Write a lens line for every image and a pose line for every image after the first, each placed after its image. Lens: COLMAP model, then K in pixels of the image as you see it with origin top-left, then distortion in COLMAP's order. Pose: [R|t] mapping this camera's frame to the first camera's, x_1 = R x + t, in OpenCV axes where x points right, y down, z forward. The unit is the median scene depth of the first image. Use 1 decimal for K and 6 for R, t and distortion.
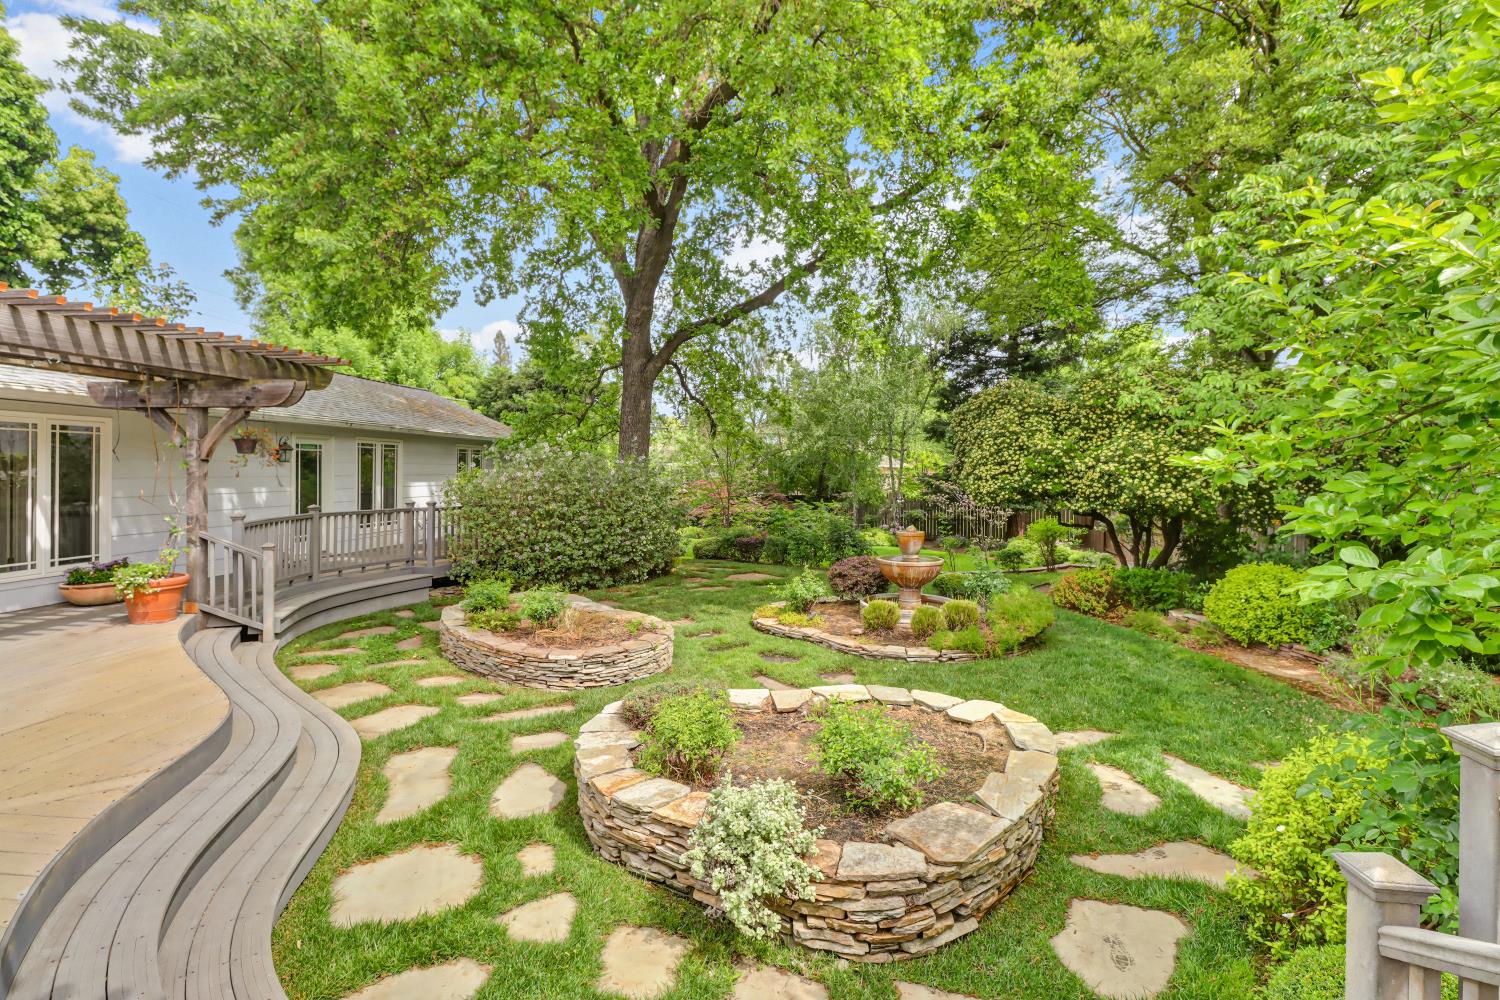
lens RADIAL K [[701.8, 0, 763.1], [0, 701.8, 475.9], [0, 0, 1]] dist [0.013335, -0.009300]
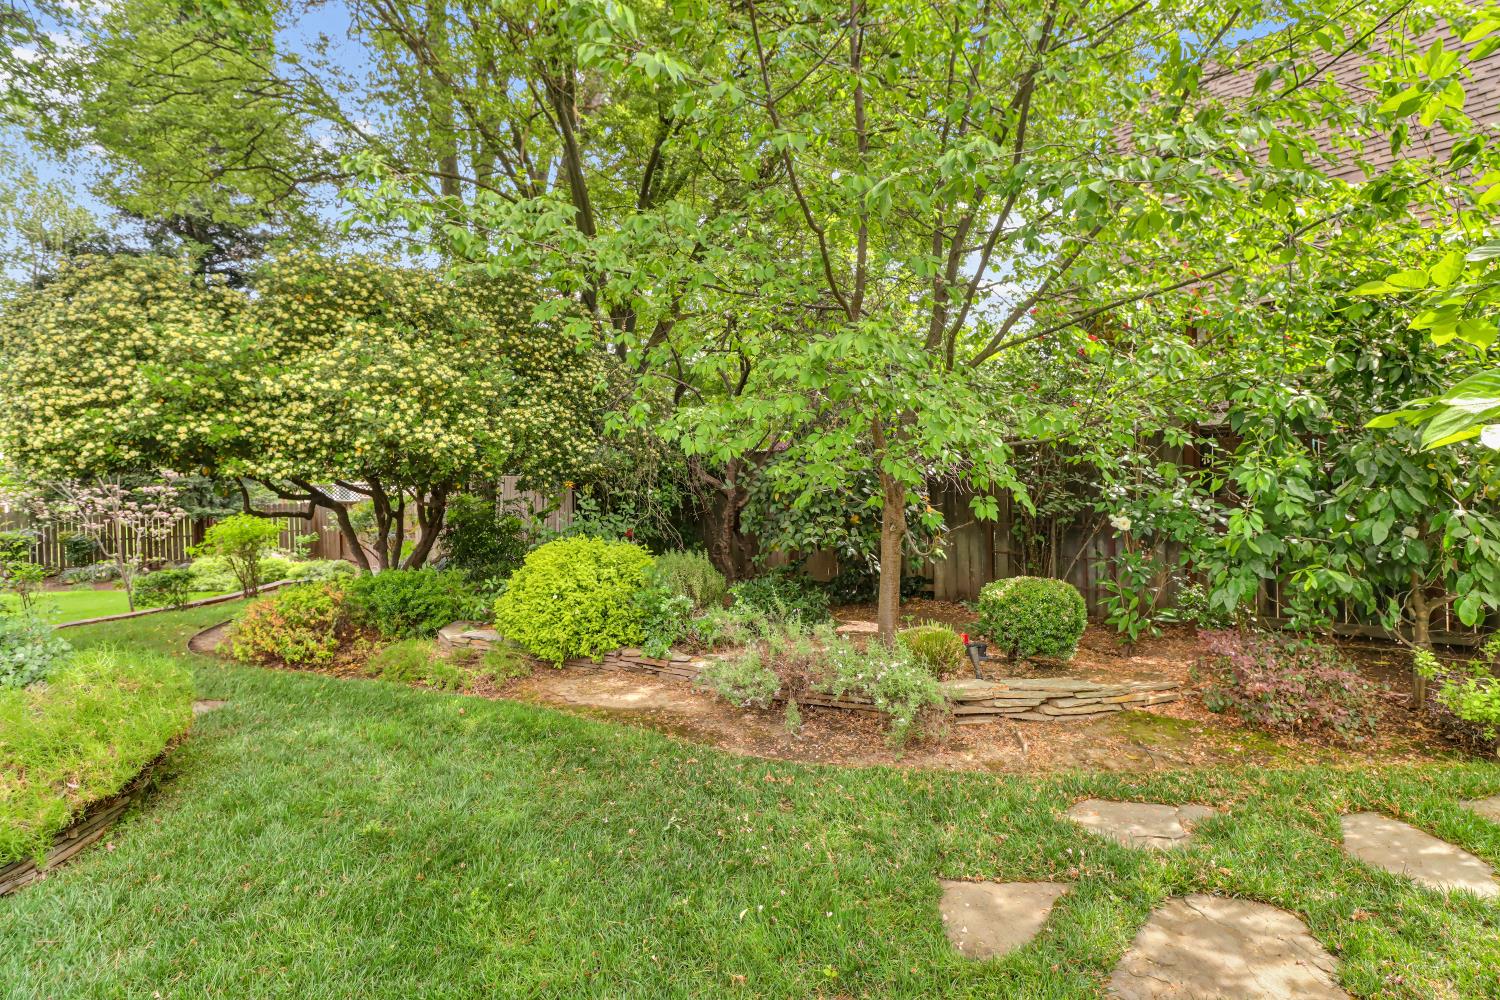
lens RADIAL K [[701.8, 0, 763.1], [0, 701.8, 475.9], [0, 0, 1]] dist [0.013335, -0.009300]
pose [[0.548960, -0.019304, 0.835626, 0.113680], [0.028219, 0.999591, 0.004553, 0.031102], [-0.835372, 0.021081, 0.549281, 0.219997]]
